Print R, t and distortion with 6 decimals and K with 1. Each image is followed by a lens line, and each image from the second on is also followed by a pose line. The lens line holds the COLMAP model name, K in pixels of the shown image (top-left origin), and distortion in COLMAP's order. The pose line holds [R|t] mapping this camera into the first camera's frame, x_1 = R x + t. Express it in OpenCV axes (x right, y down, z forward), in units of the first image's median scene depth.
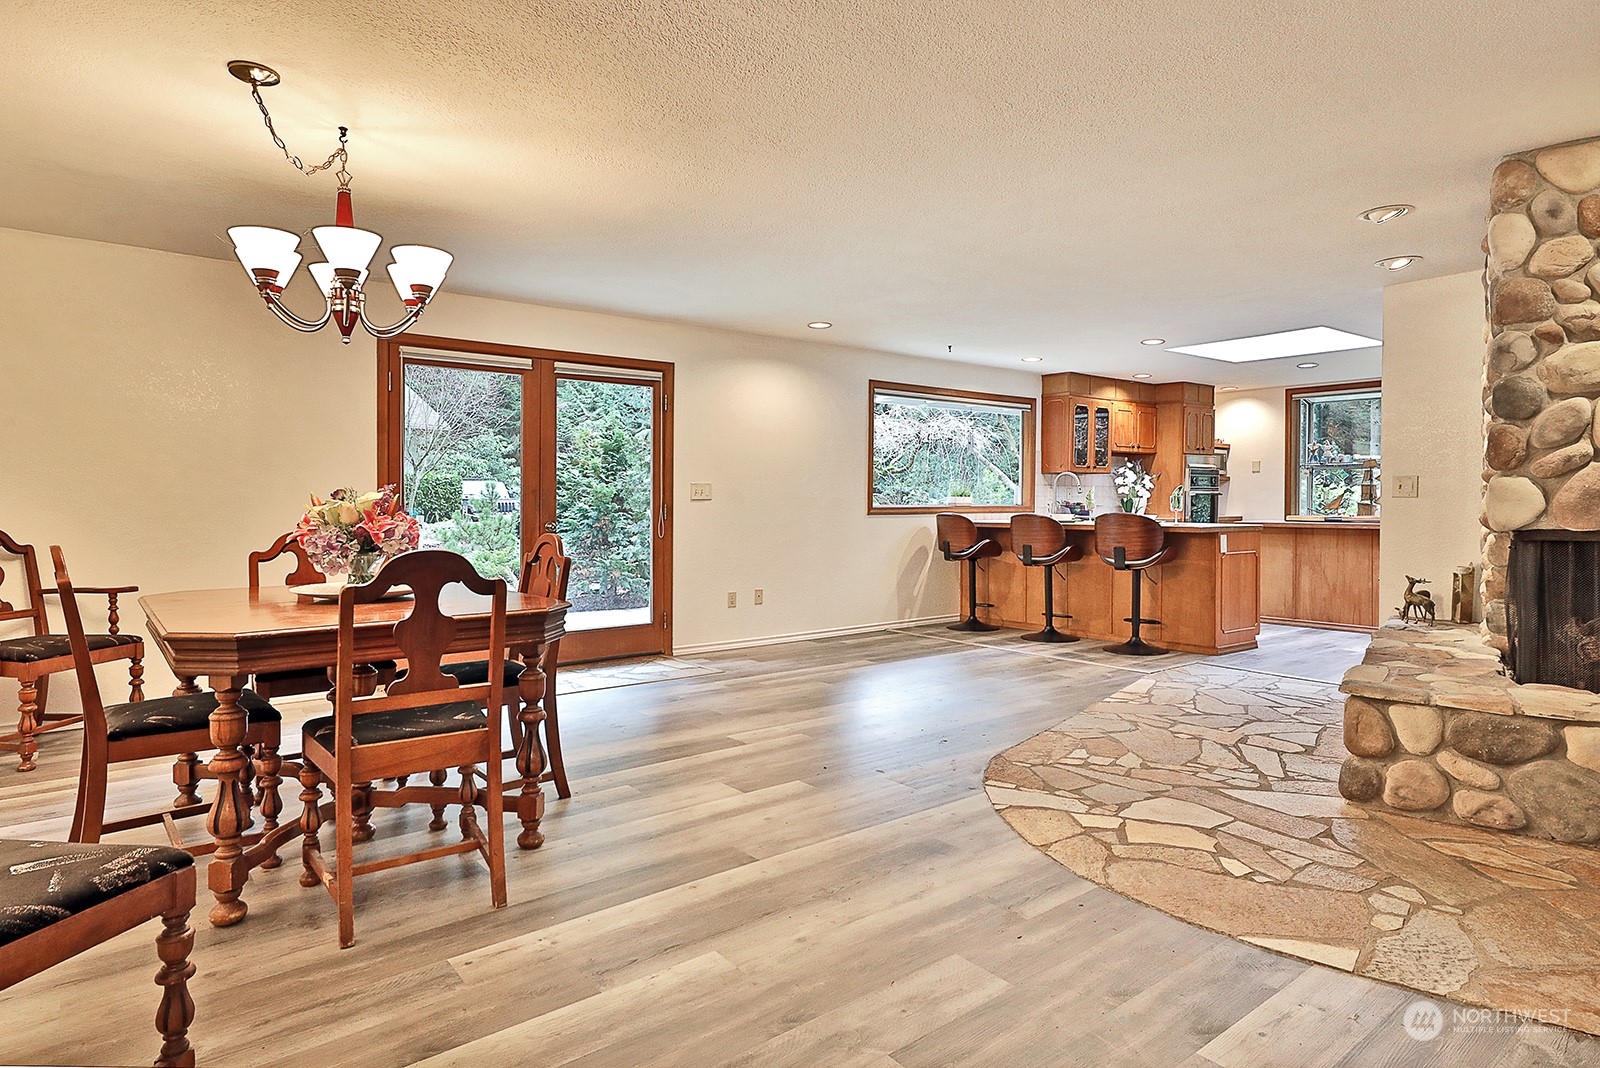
lens RADIAL K [[880.4, 0, 794.9], [0, 880.4, 515.9], [0, 0, 1]] dist [0.002195, -0.000181]
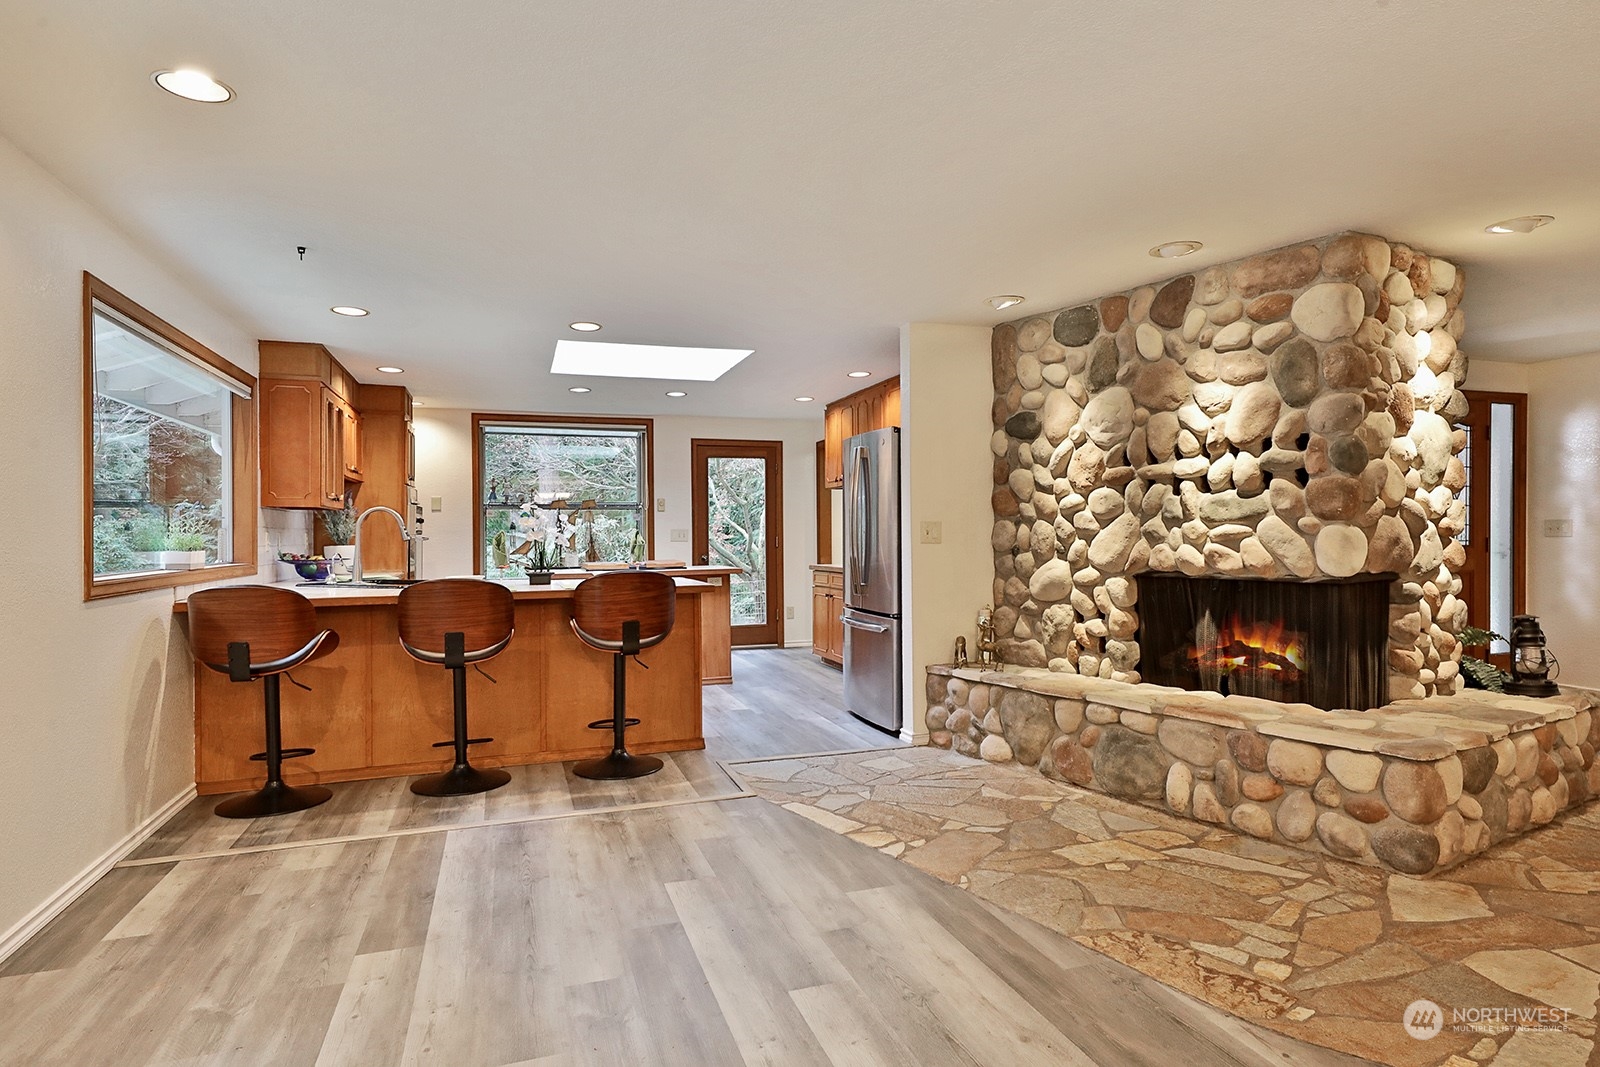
lens RADIAL K [[909.0, 0, 800.0], [0, 909.0, 533.5], [0, 0, 1]] dist [0.011007, 0.000195]
pose [[0.334843, -0.006096, 0.942254, -0.459536], [0.029319, 0.999562, -0.003952, -0.047425], [-0.941818, 0.028949, 0.334875, 1.197635]]
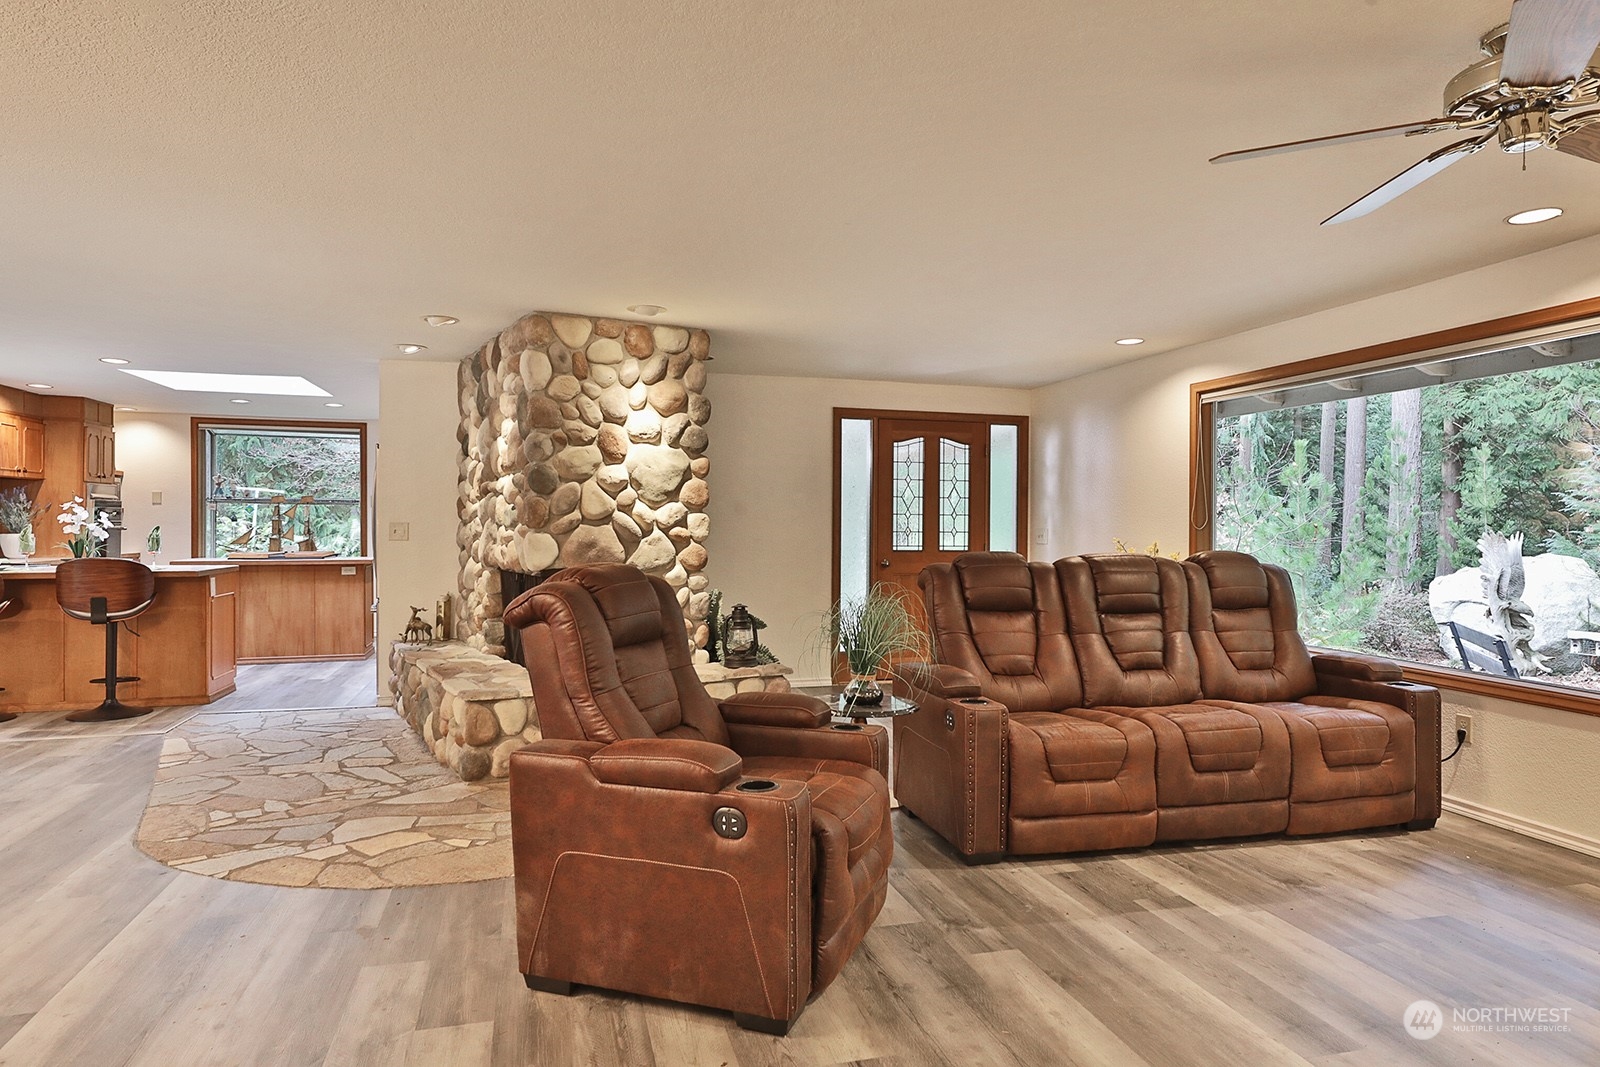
lens RADIAL K [[985.5, 0, 800.0], [0, 985.5, 533.5], [0, 0, 1]] dist [0.005713, 0.001748]
pose [[0.382344, -0.007859, 0.923987, -0.496139], [0.012754, 0.999913, 0.003227, -0.040877], [-0.923932, 0.010551, 0.382411, -0.015468]]
